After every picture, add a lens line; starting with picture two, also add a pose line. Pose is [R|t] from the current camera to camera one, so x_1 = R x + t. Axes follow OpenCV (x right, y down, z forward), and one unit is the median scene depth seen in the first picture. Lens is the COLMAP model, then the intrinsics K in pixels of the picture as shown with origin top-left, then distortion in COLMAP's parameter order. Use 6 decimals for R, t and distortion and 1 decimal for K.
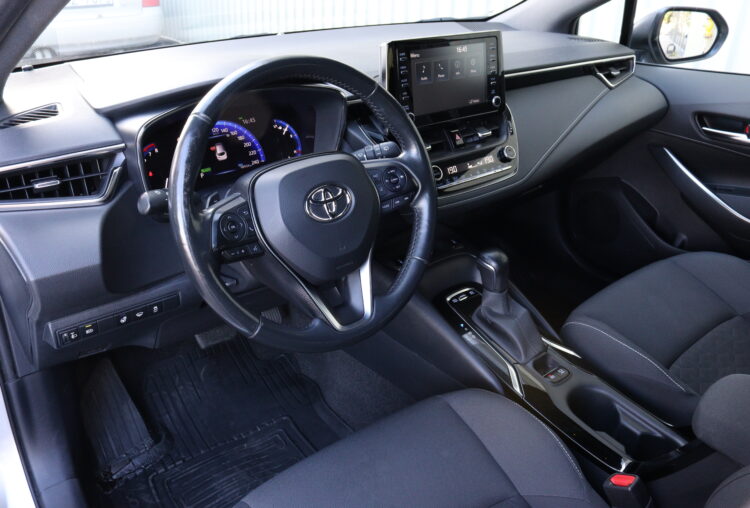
lens RADIAL K [[625.3, 0, 375.7], [0, 625.3, 251.5], [0, 0, 1]] dist [-0.150711, 0.110756]
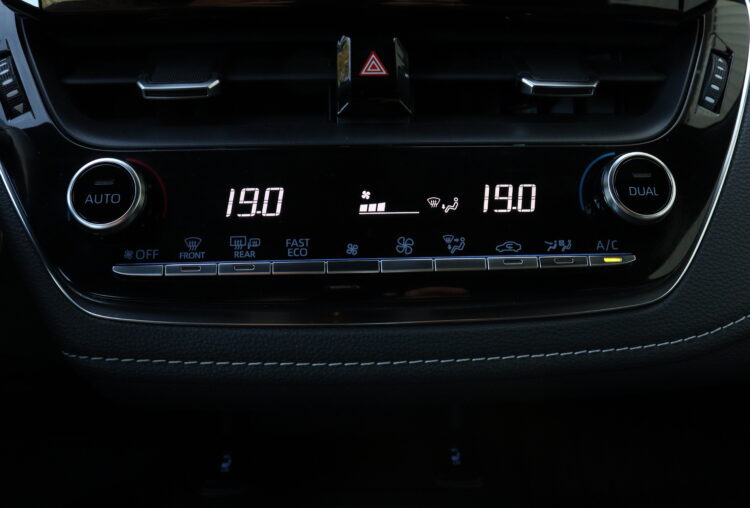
lens RADIAL K [[646.7, 0, 374.6], [0, 646.7, 254.4], [0, 0, 1]] dist [-0.121601, 0.022476]
pose [[0.822866, 0.239156, -0.515458, 0.264140], [-0.261277, 0.964781, 0.030530, -0.128222], [0.504605, 0.109555, 0.856371, 0.818553]]
